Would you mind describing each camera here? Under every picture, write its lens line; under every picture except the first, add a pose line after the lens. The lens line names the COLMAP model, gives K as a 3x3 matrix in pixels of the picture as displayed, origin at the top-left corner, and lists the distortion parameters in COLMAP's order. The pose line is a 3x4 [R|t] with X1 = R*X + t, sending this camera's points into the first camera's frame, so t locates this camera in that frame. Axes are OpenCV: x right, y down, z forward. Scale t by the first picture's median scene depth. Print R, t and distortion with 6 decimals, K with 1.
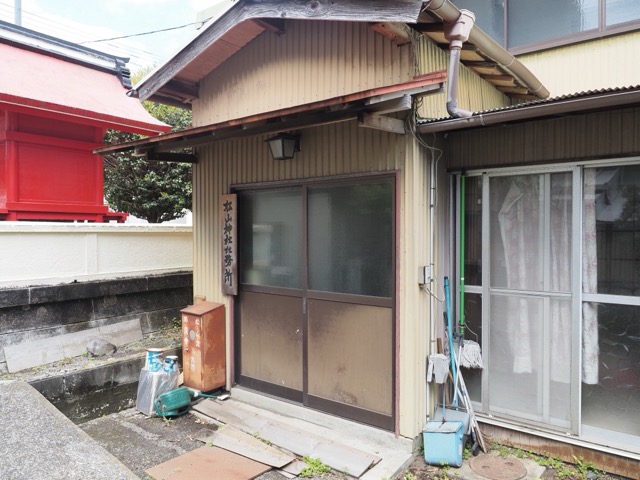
lens RADIAL K [[460.6, 0, 320.0], [0, 460.6, 240.0], [0, 0, 1]] dist [-0.009527, -0.000043]
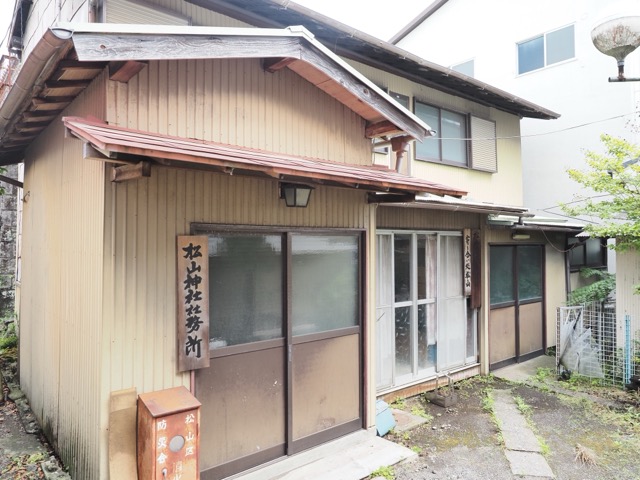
lens RADIAL K [[460.6, 0, 320.0], [0, 460.6, 240.0], [0, 0, 1]] dist [-0.009527, -0.000043]
pose [[0.212741, 0.014605, 0.976999, -0.879394], [0.021889, 0.999566, -0.019709, -0.071838], [-0.976863, 0.025578, 0.212329, 0.634956]]
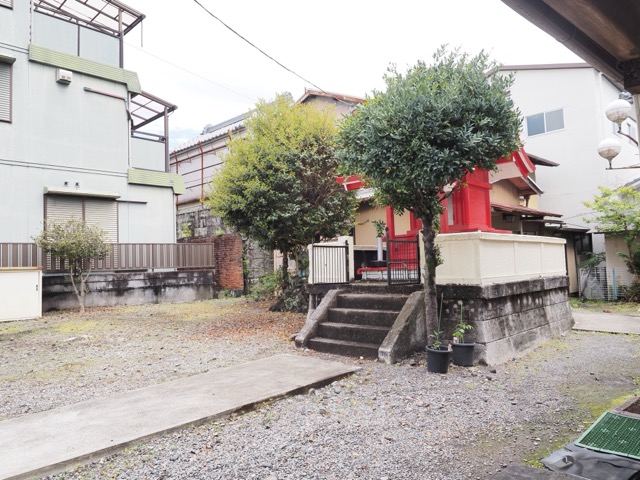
lens RADIAL K [[460.6, 0, 320.0], [0, 460.6, 240.0], [0, 0, 1]] dist [-0.009527, -0.000043]
pose [[0.125188, 0.040772, 0.991295, -2.331492], [0.060398, 0.996989, -0.048634, -0.013653], [-0.990293, 0.065961, 0.122348, 1.429212]]
